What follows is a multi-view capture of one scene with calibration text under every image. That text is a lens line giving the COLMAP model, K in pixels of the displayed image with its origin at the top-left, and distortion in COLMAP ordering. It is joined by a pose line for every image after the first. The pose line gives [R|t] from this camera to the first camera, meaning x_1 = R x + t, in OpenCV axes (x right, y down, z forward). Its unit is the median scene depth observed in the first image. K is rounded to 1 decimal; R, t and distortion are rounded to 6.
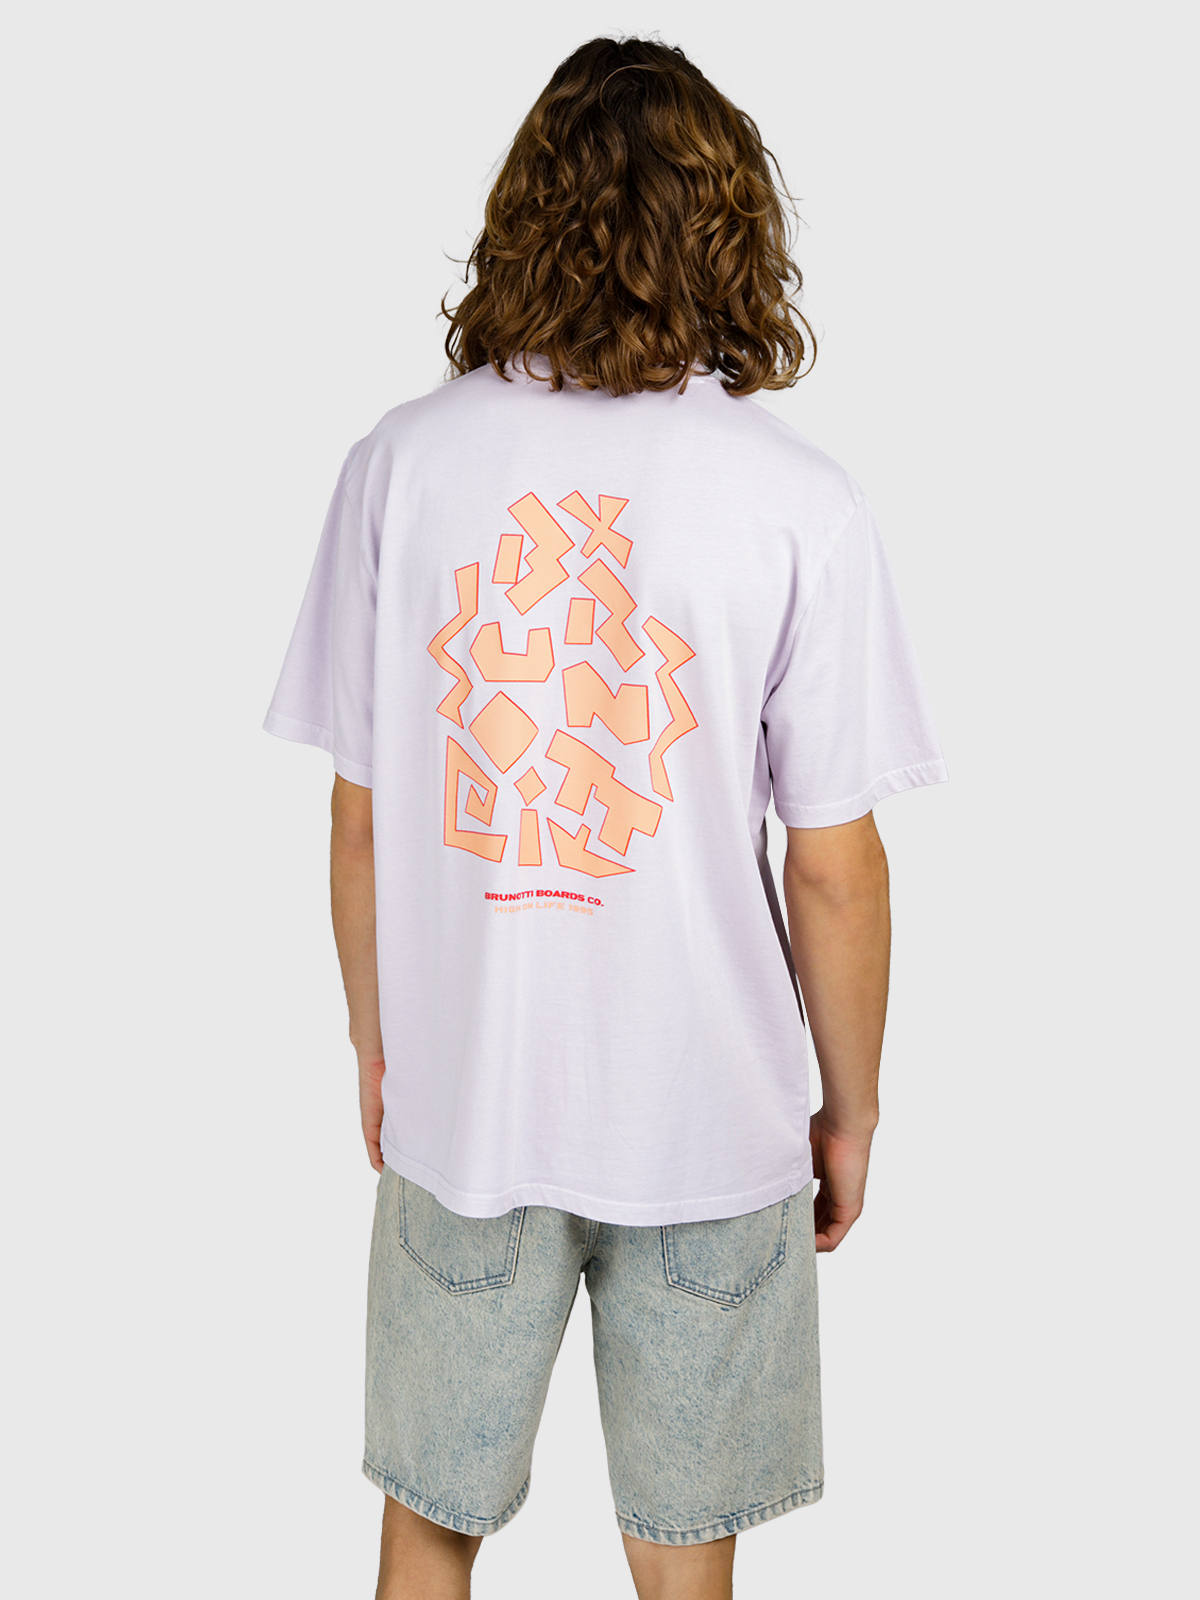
lens RADIAL K [[2235.7, 0, 602.5], [0, 2235.7, 799.7], [0, 0, 1]] dist [0.117241, 0.000000]
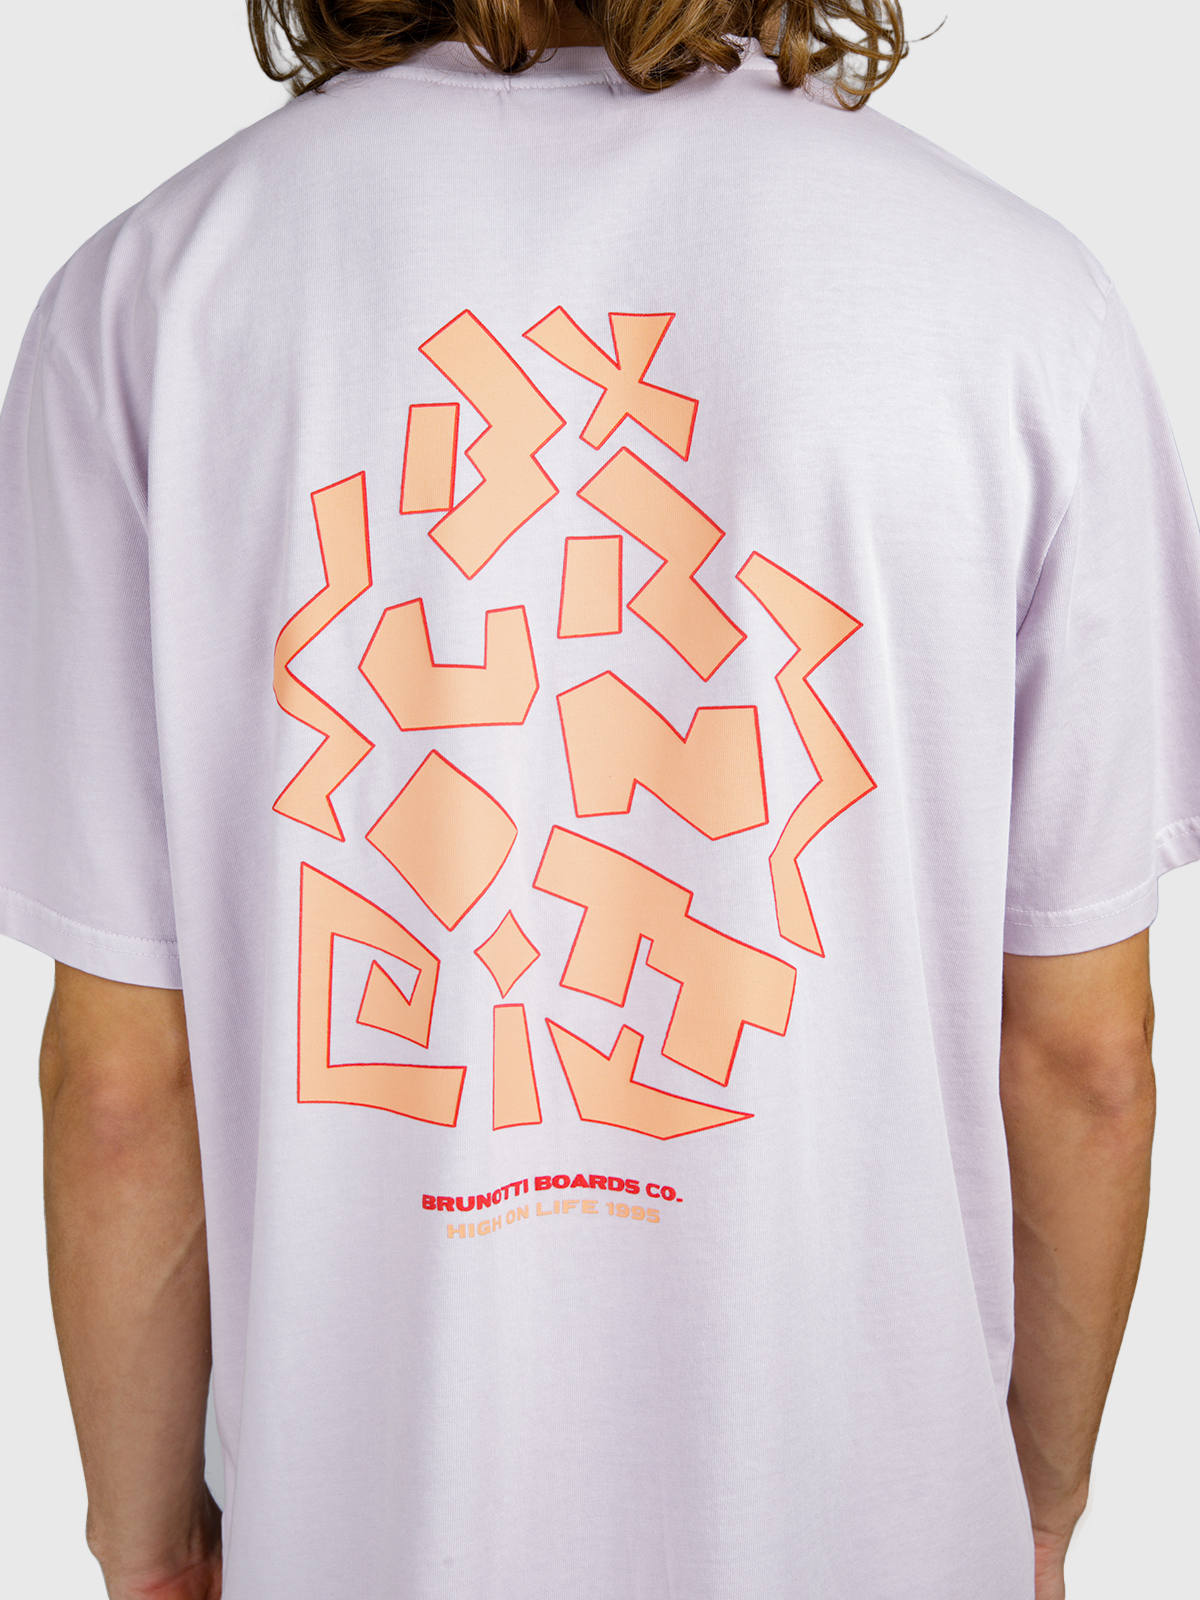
lens RADIAL K [[2235.7, 0, 510.6], [0, 2235.7, 799.4], [0, 0, 1]] dist [0.117241, 0.000000]
pose [[0.985794, -0.080532, 0.147392, -0.097429], [0.093352, 0.992232, -0.082227, 0.000541], [-0.139625, 0.094818, 0.985654, 0.547109]]
